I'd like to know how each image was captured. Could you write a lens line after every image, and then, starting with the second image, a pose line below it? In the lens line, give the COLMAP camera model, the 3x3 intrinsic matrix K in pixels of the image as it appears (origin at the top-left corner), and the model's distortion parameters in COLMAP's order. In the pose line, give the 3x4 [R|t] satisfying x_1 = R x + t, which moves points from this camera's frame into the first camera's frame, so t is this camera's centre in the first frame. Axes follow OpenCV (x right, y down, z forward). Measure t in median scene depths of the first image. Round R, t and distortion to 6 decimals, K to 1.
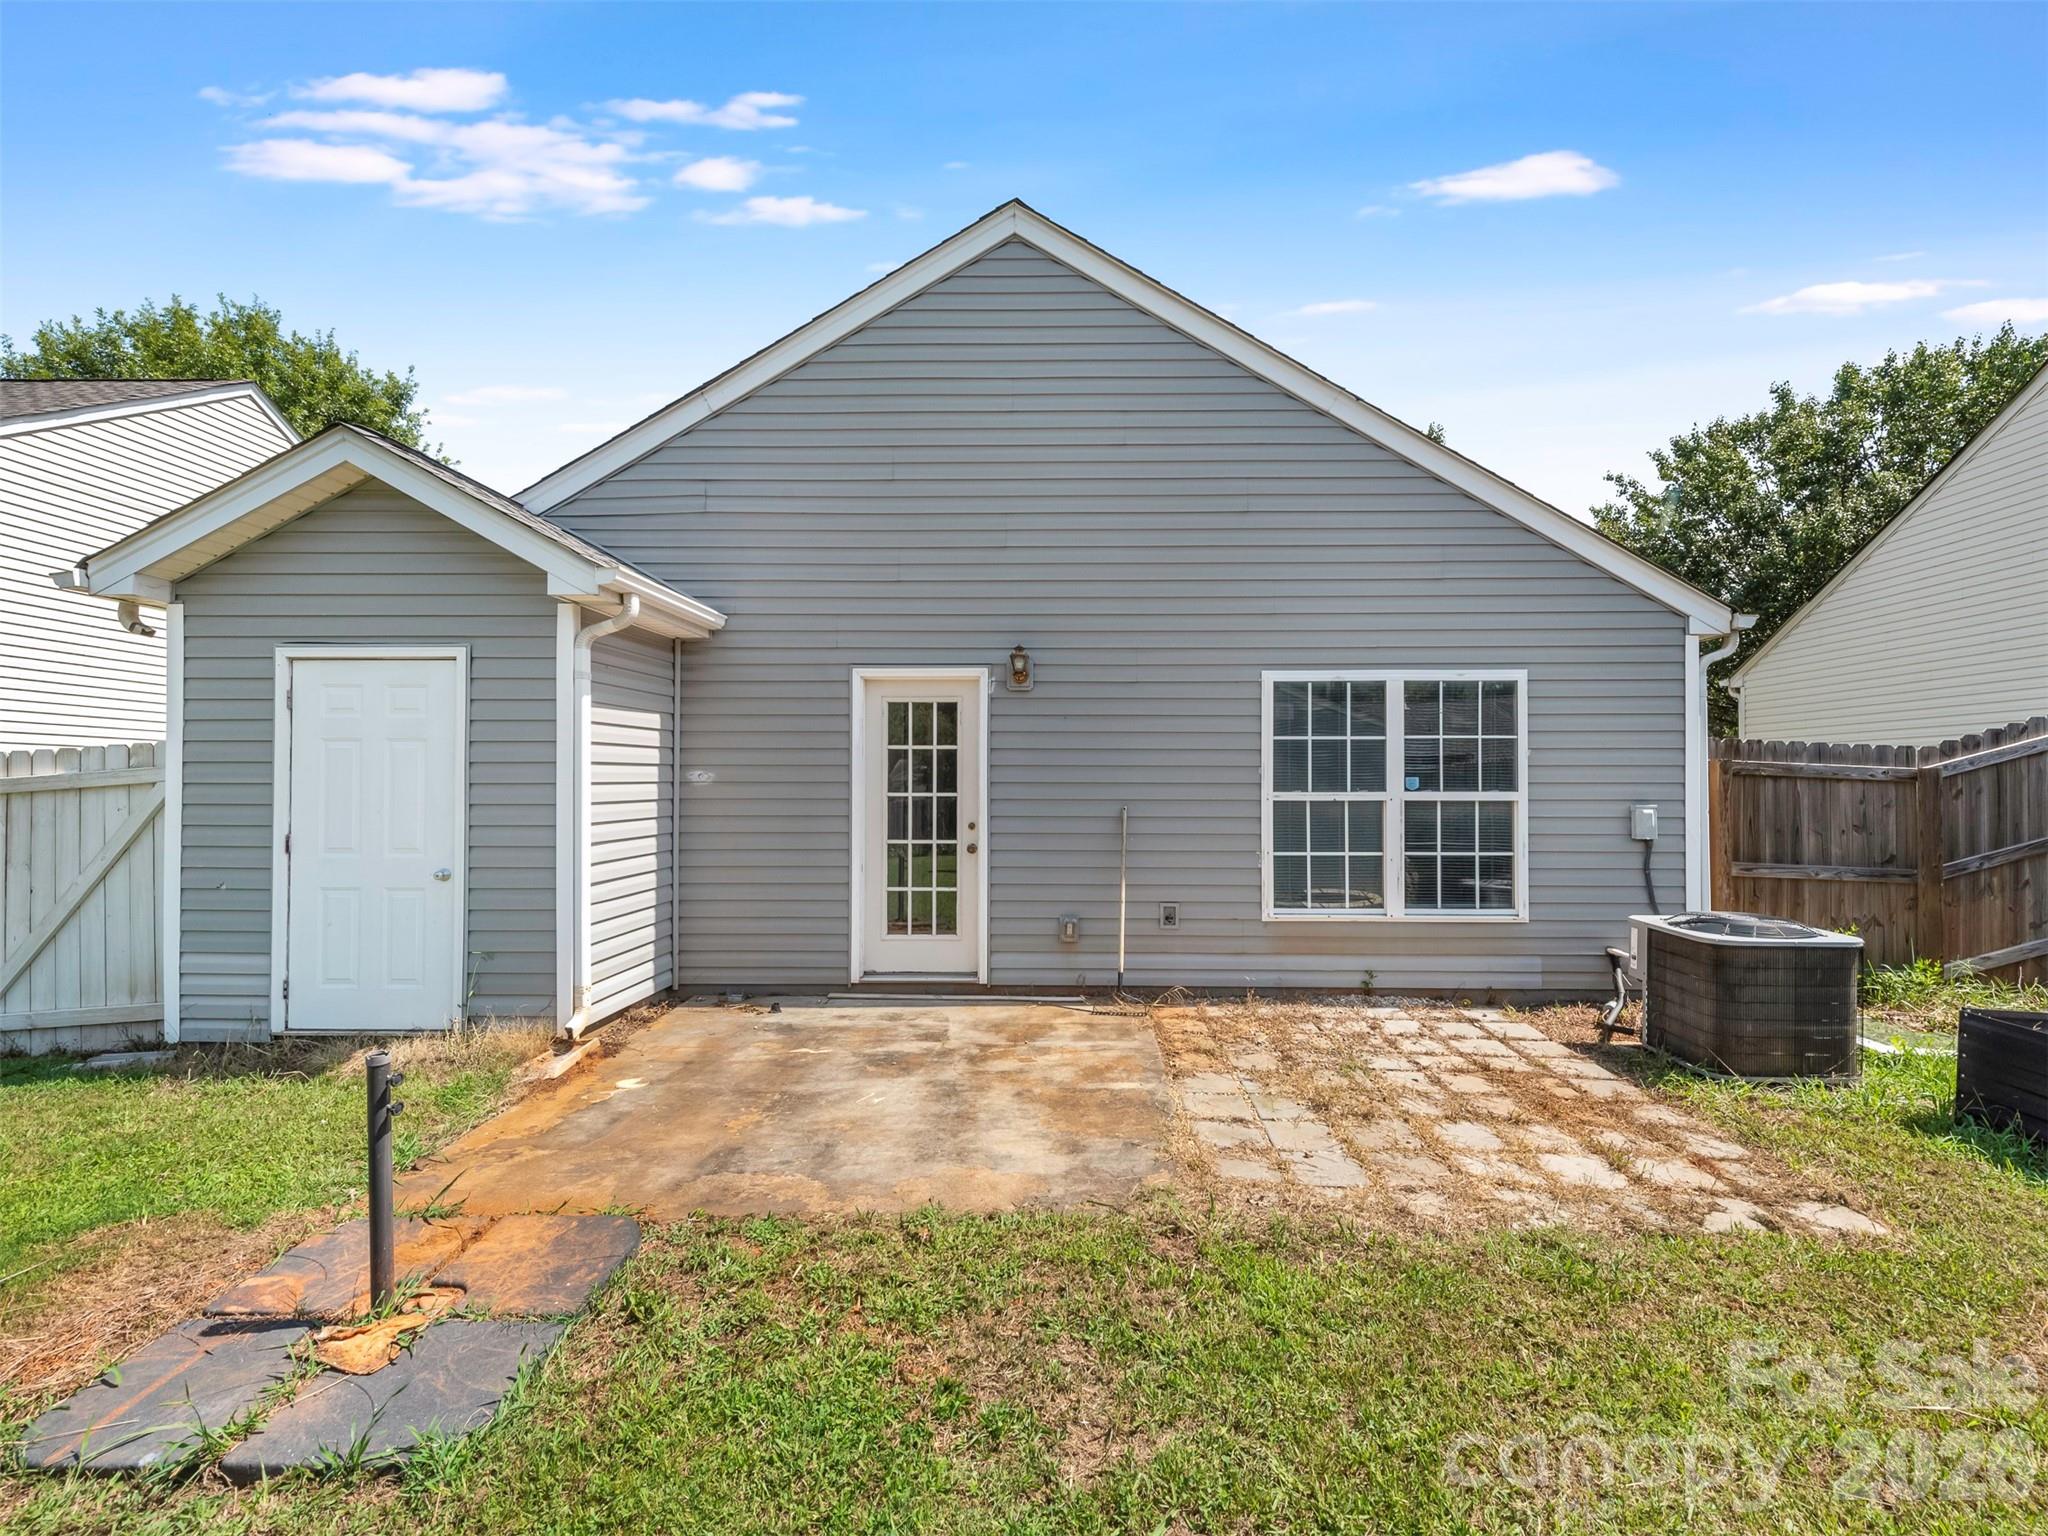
lens RADIAL K [[923.7, 0, 1069.2], [0, 923.7, 783.7], [0, 0, 1]] dist [0.019371, -0.007862]
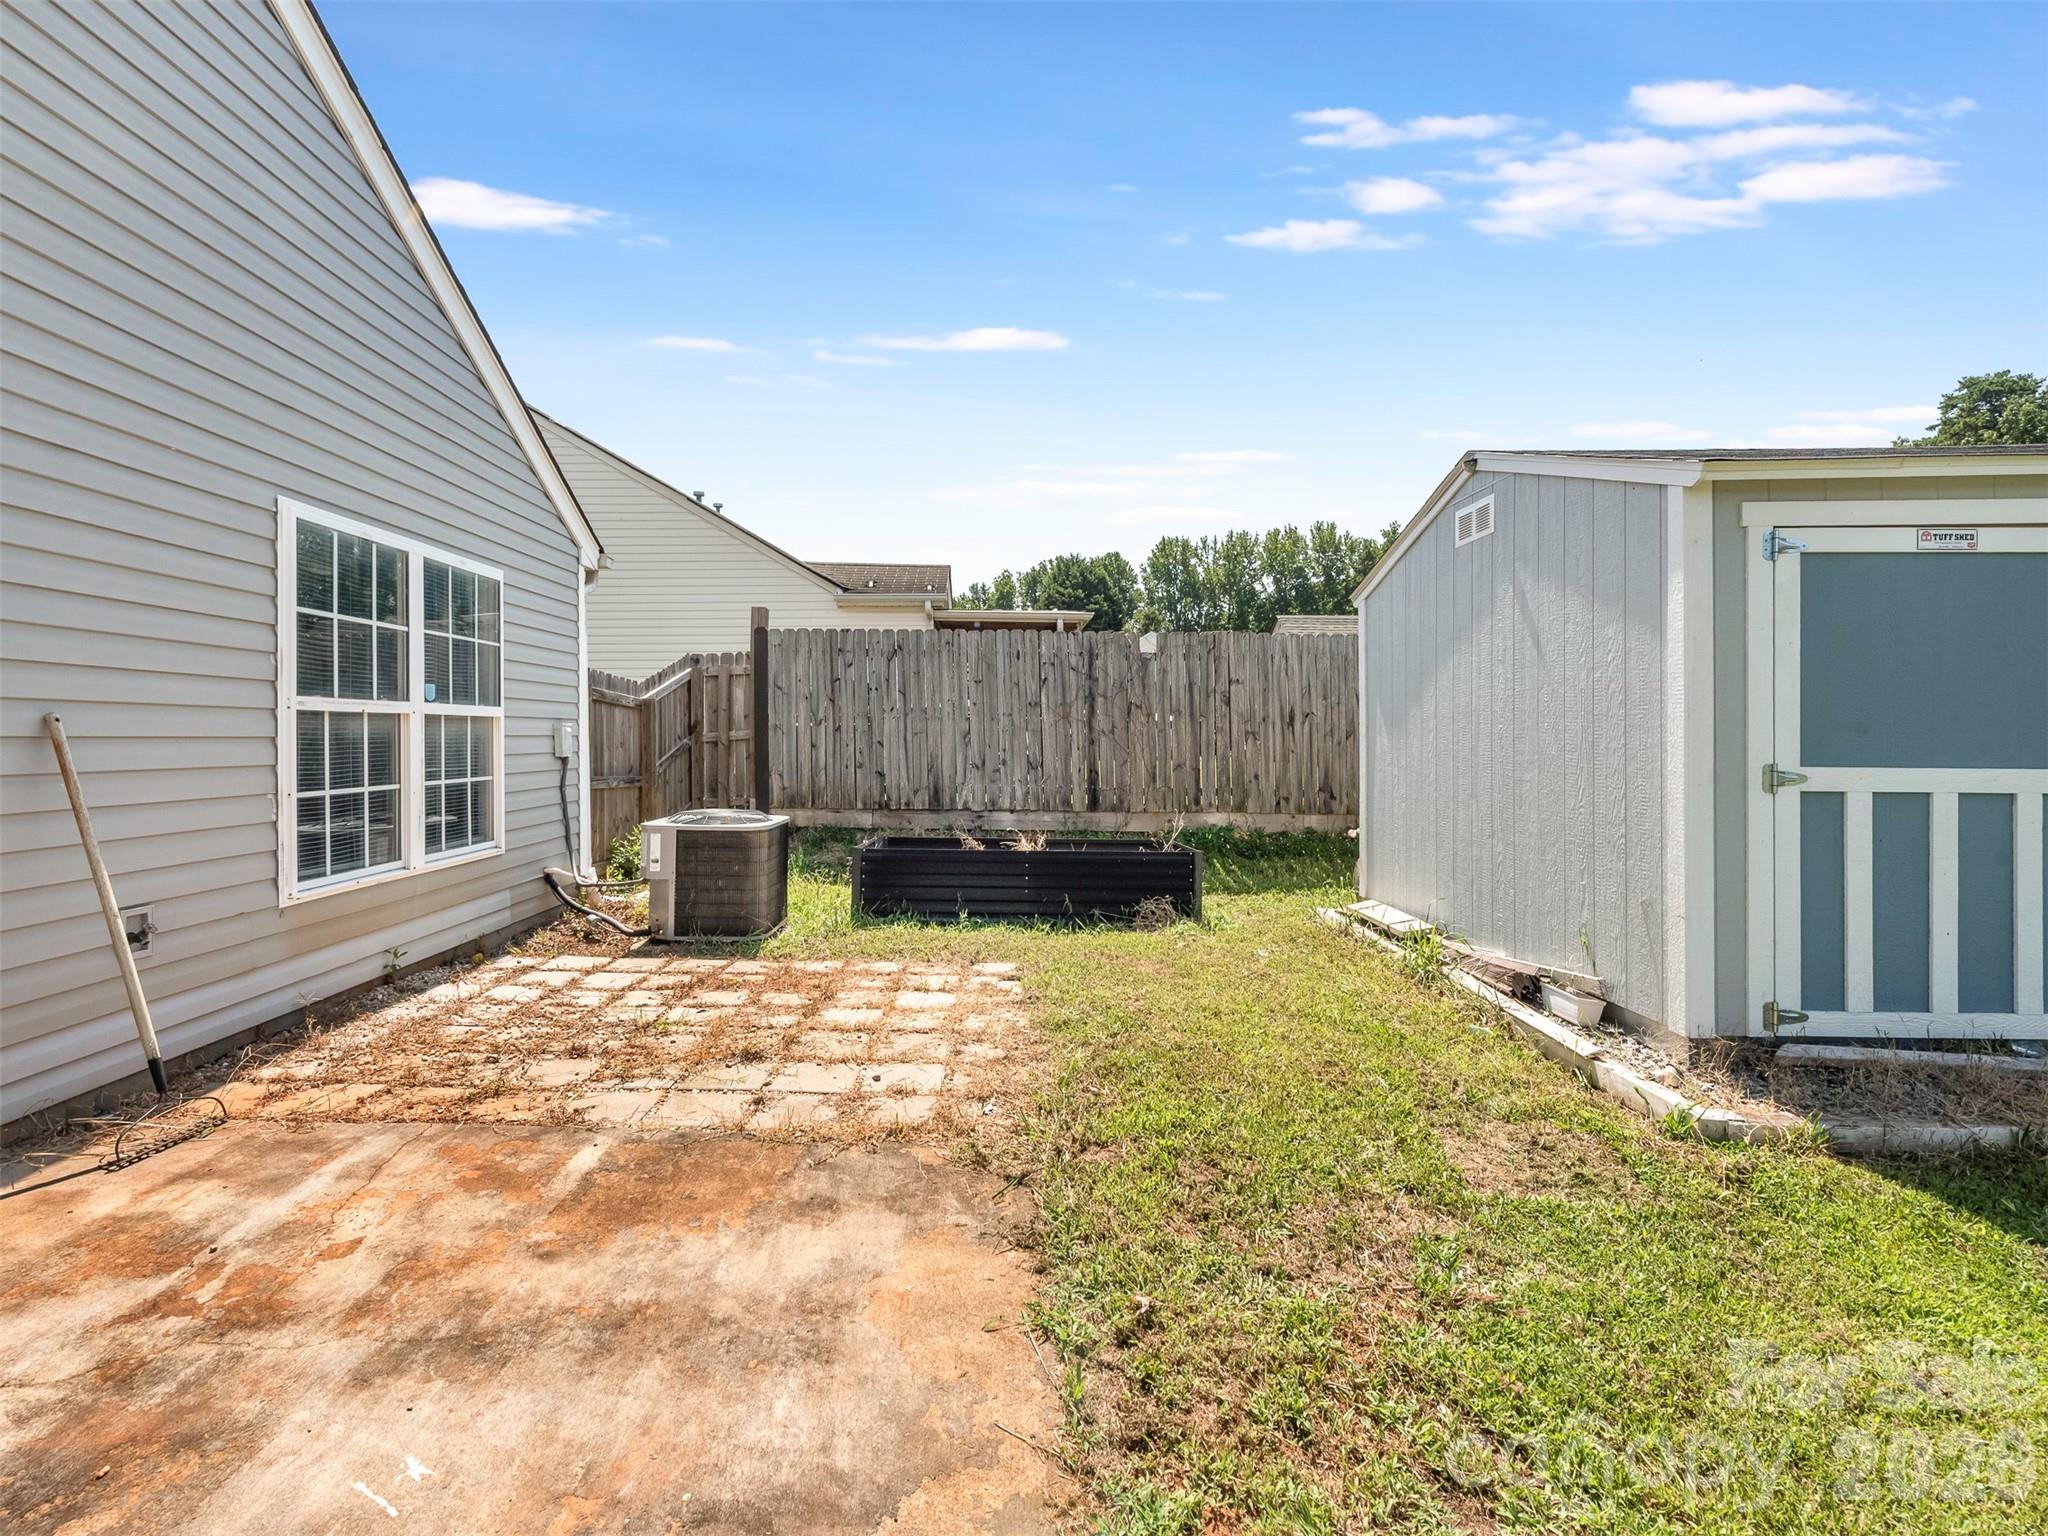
lens RADIAL K [[923.7, 0, 986.5], [0, 923.7, 731.9], [0, 0, 1]] dist [0.019371, -0.007862]
pose [[0.004654, 0.000504, 0.999989, -0.401311], [0.002552, 0.999997, -0.000516, 0.034395], [-0.999986, 0.002554, 0.004653, 0.535109]]
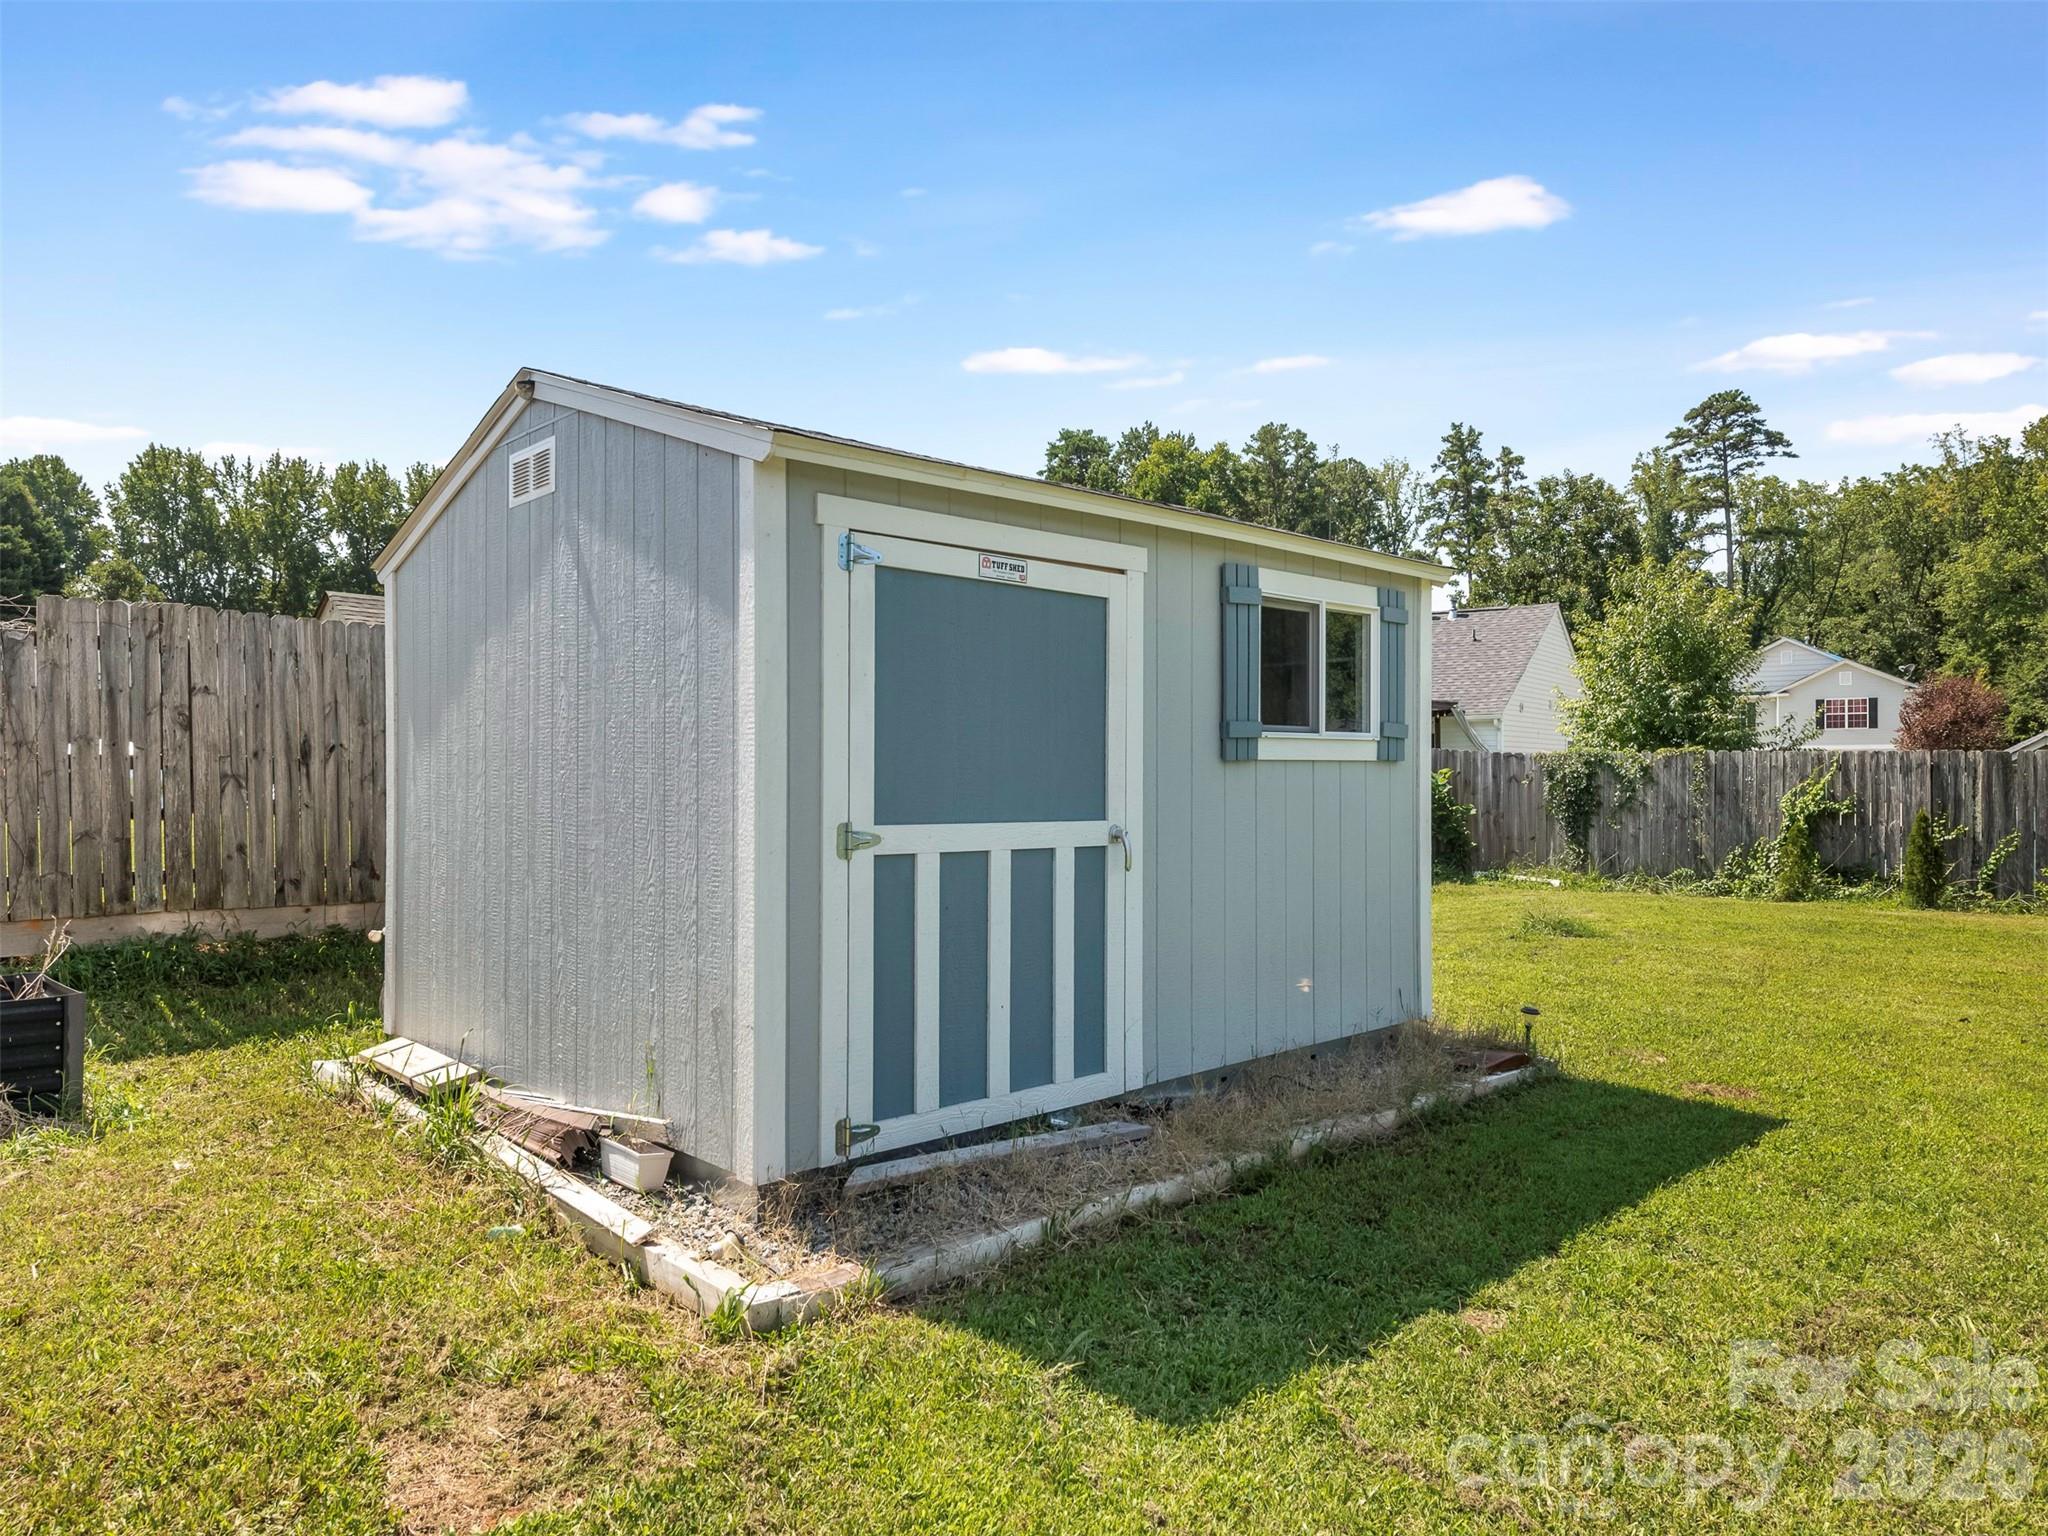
lens RADIAL K [[1316.0, 0, 996.4], [0, 1316.0, 767.7], [0, 0, 1]] dist [0.007669, -0.001396]
pose [[-0.686073, 0.000445, 0.727533, -0.352267], [-0.001484, 0.999997, -0.002011, 0.029079], [-0.727532, -0.002459, -0.686070, 0.450399]]
